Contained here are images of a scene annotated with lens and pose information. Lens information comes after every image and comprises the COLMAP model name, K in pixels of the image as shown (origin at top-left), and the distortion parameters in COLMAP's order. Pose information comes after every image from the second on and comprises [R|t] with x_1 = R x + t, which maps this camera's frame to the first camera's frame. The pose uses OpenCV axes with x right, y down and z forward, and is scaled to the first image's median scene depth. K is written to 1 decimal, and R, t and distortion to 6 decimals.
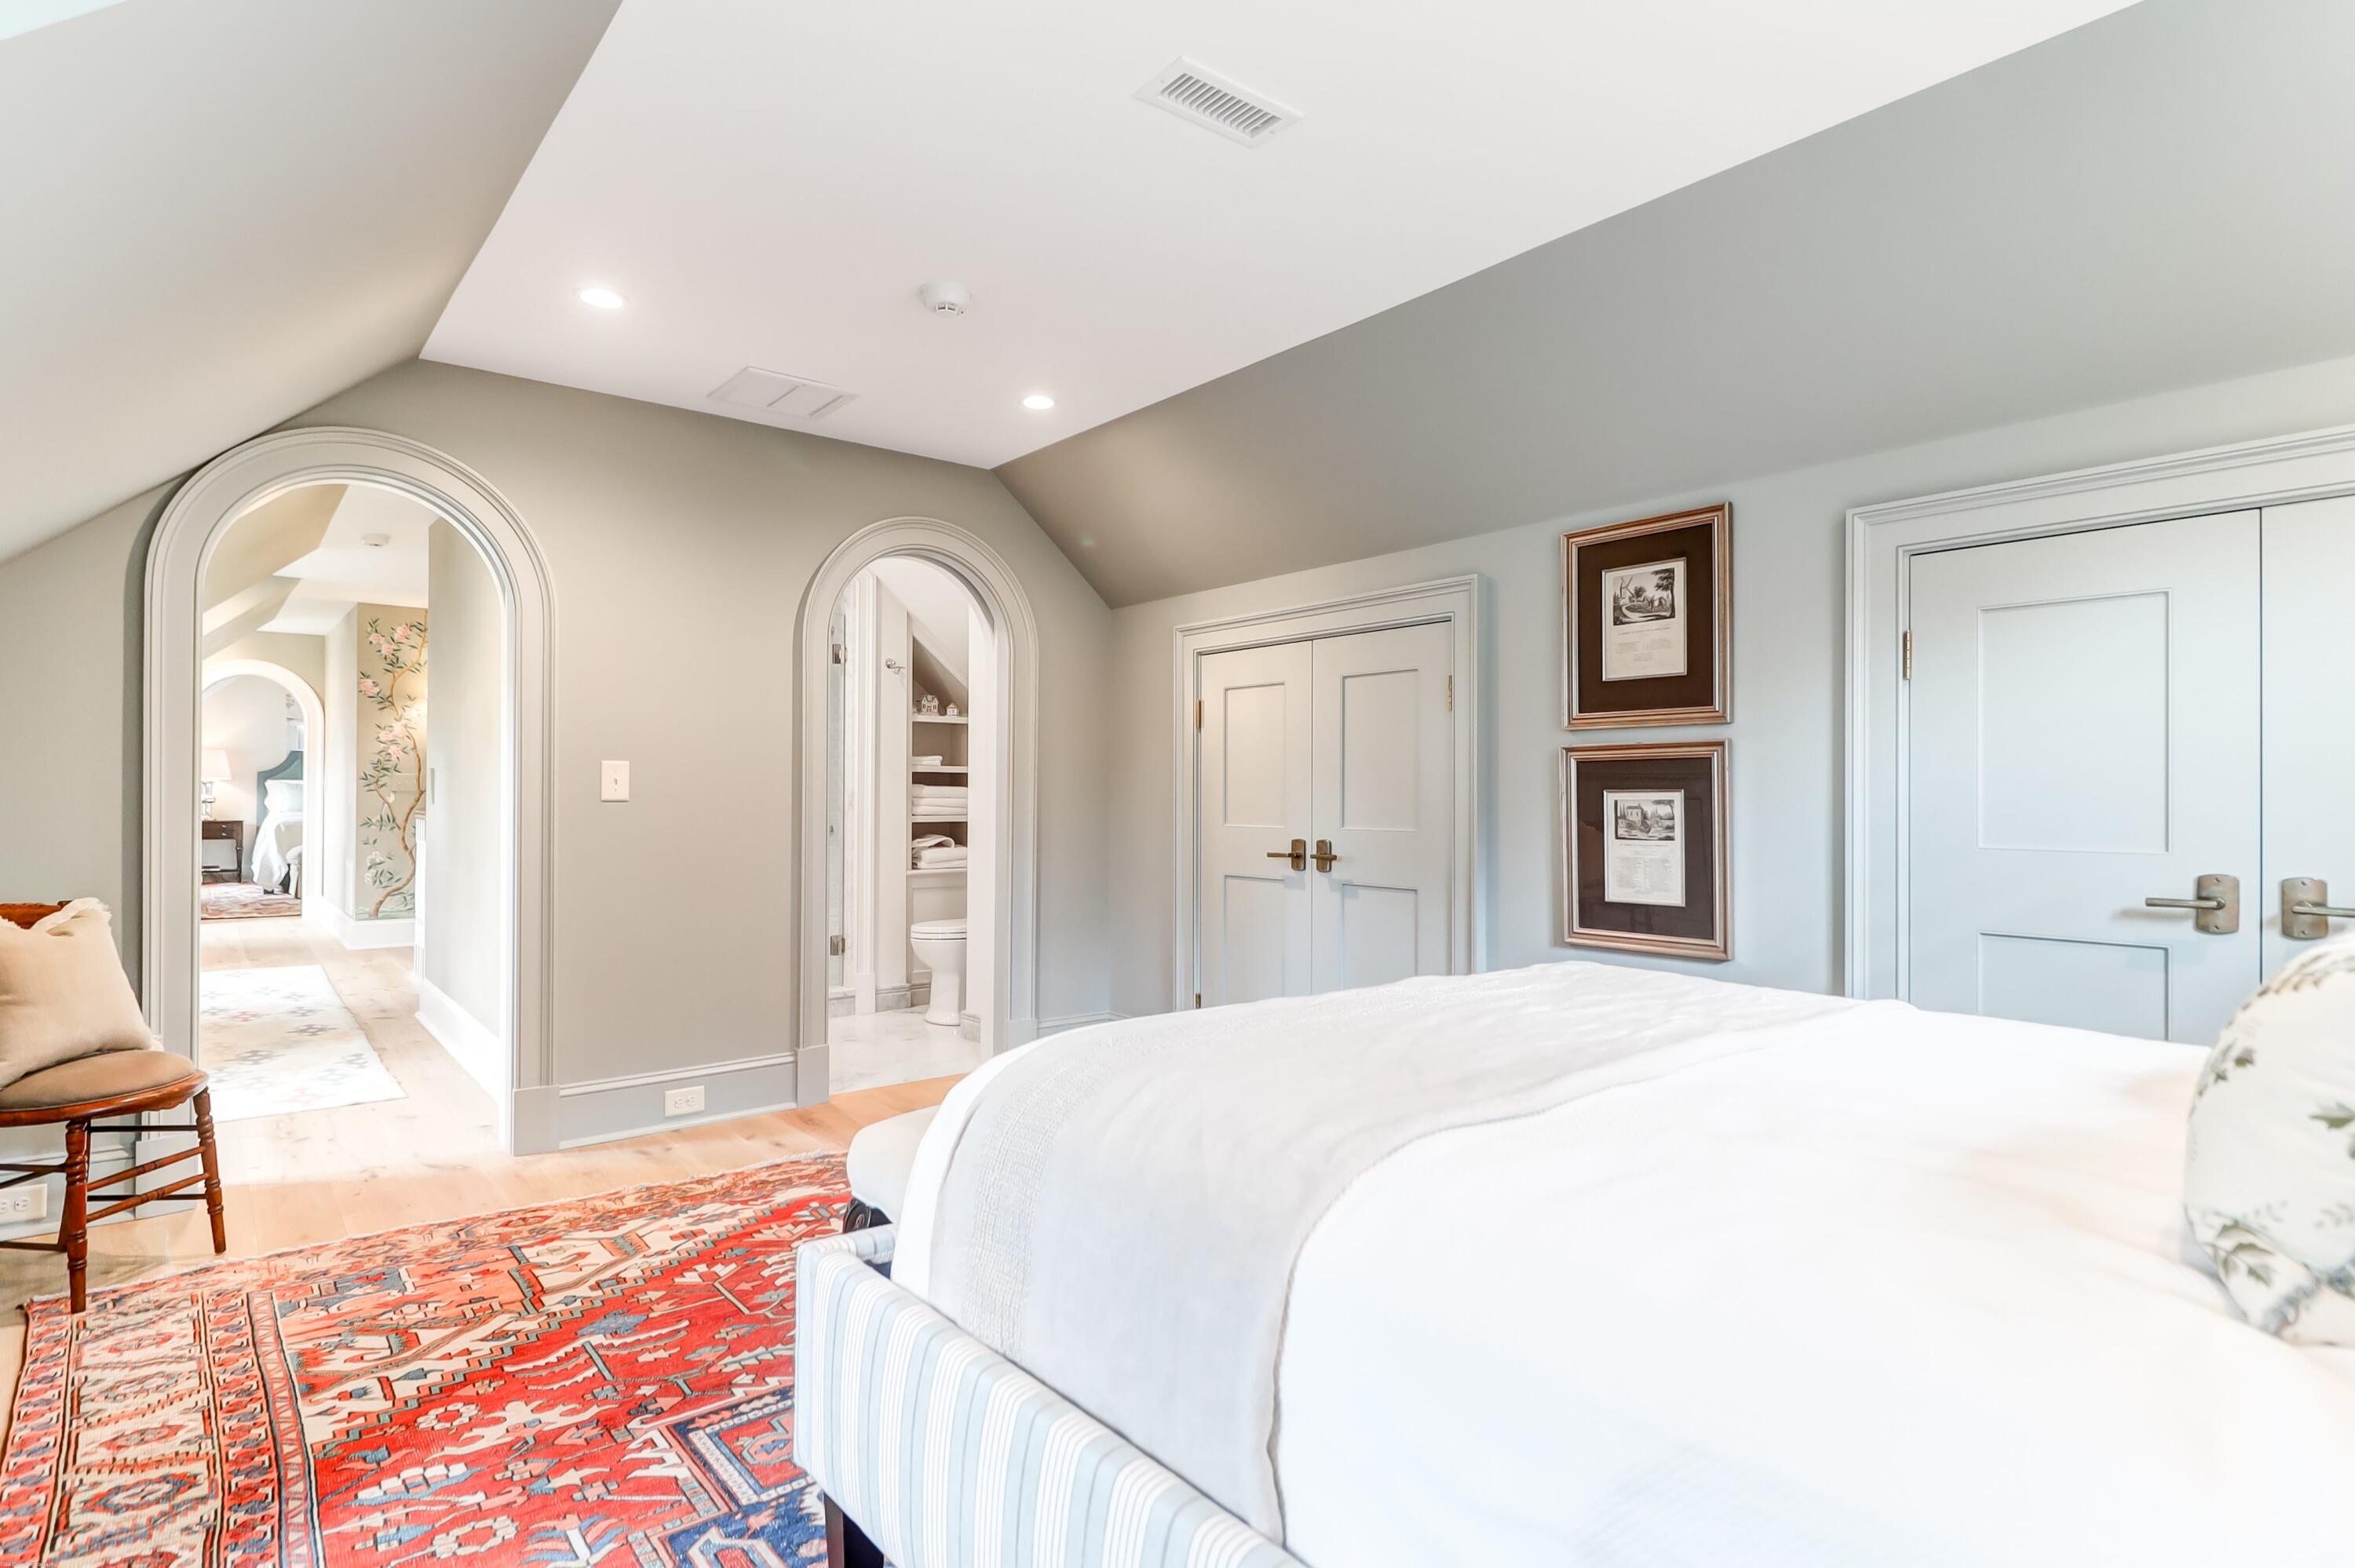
lens RADIAL K [[1217.2, 0, 1177.5], [0, 1217.2, 784.0], [0, 0, 1]] dist [0.017553, -0.000664]
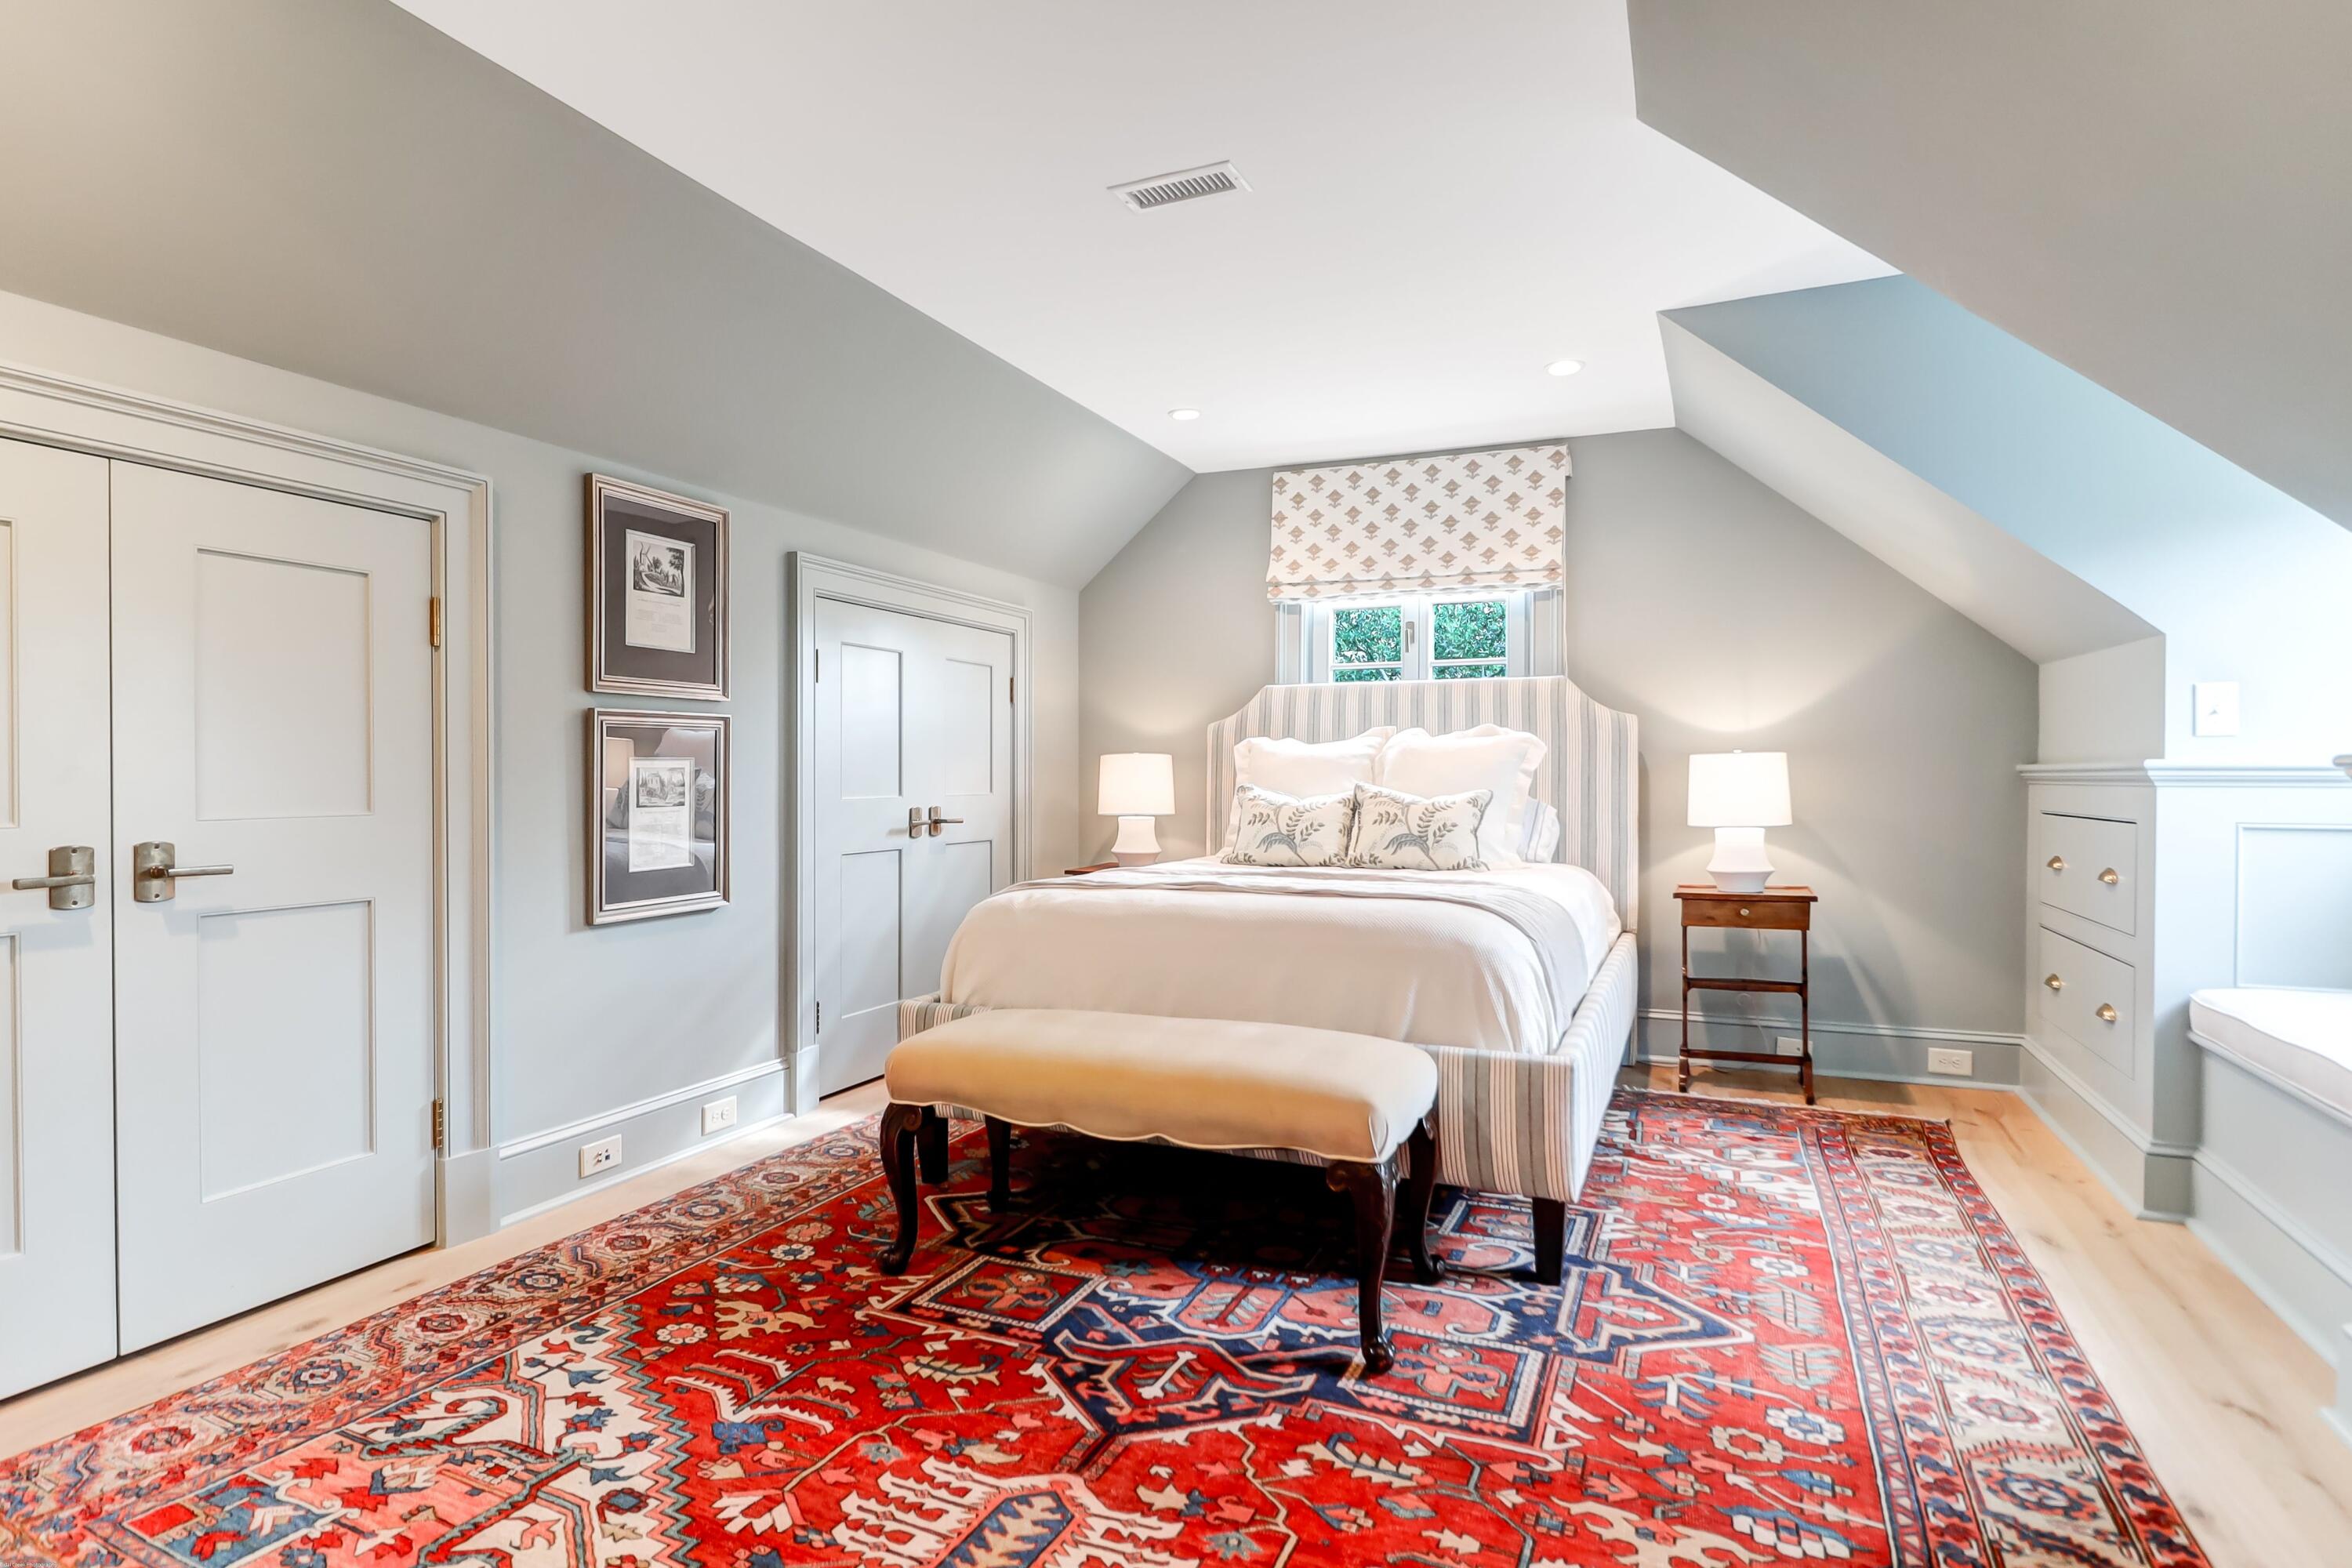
lens RADIAL K [[1185.7, 0, 1176.0], [0, 1185.7, 784.0], [0, 0, 1]] dist [-0.000718, 0.000070]
pose [[-0.449158, -0.008831, 0.893409, -1.060413], [-0.007832, 0.999952, 0.005947, 0.026154], [-0.893418, -0.004326, -0.449206, 1.602027]]
